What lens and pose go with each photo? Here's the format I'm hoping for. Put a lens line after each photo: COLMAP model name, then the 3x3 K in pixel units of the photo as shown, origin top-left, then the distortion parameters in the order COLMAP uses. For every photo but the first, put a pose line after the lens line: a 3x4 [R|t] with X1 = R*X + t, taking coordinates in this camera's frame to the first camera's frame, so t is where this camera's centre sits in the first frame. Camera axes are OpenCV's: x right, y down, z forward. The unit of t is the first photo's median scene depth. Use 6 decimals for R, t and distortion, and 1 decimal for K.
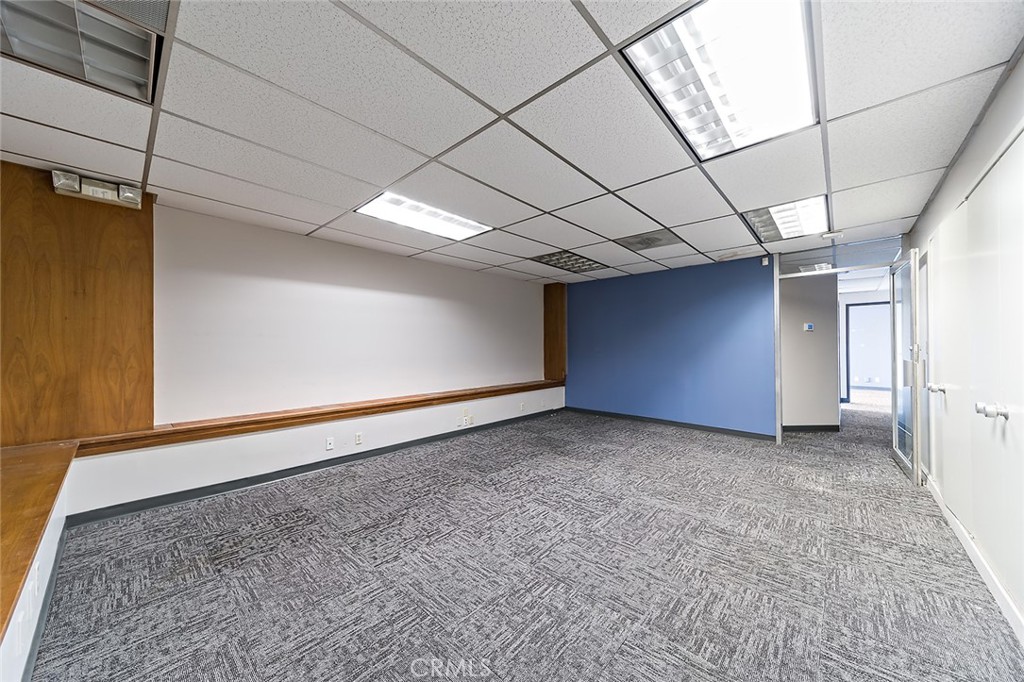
lens RADIAL K [[361.3, 0, 511.6], [0, 361.3, 344.4], [0, 0, 1]] dist [0.000664, -0.001093]
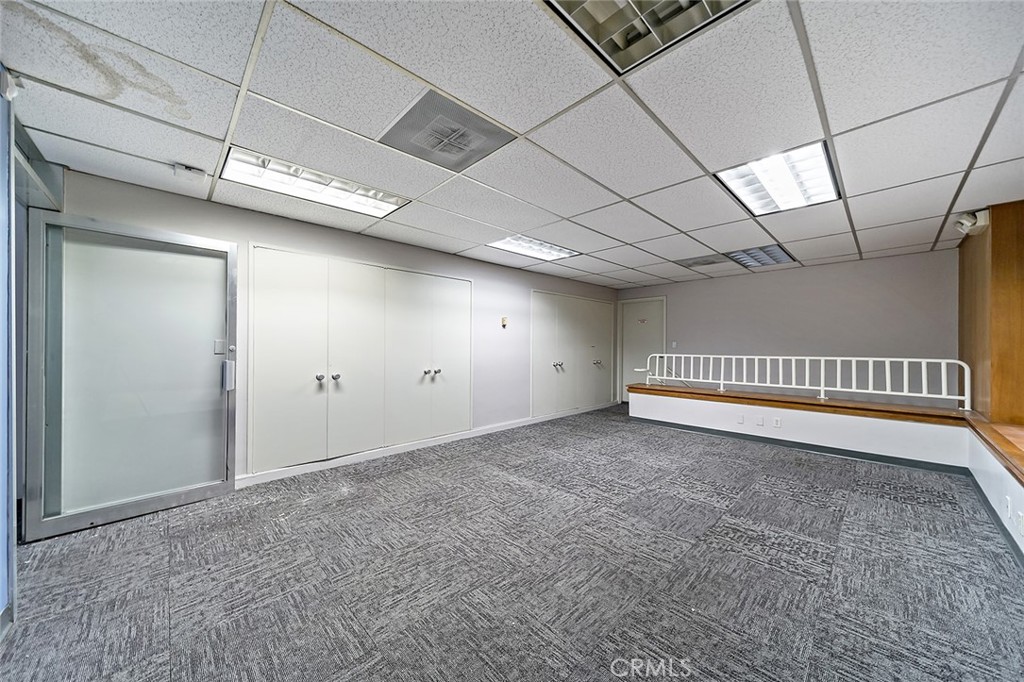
lens RADIAL K [[361.3, 0, 513.3], [0, 361.3, 344.8], [0, 0, 1]] dist [0.000664, -0.001093]
pose [[-0.998316, 0.002774, 0.057949, 0.359051], [0.002039, 0.999917, -0.012742, 0.015767], [-0.057979, -0.012603, -0.998238, 2.096217]]
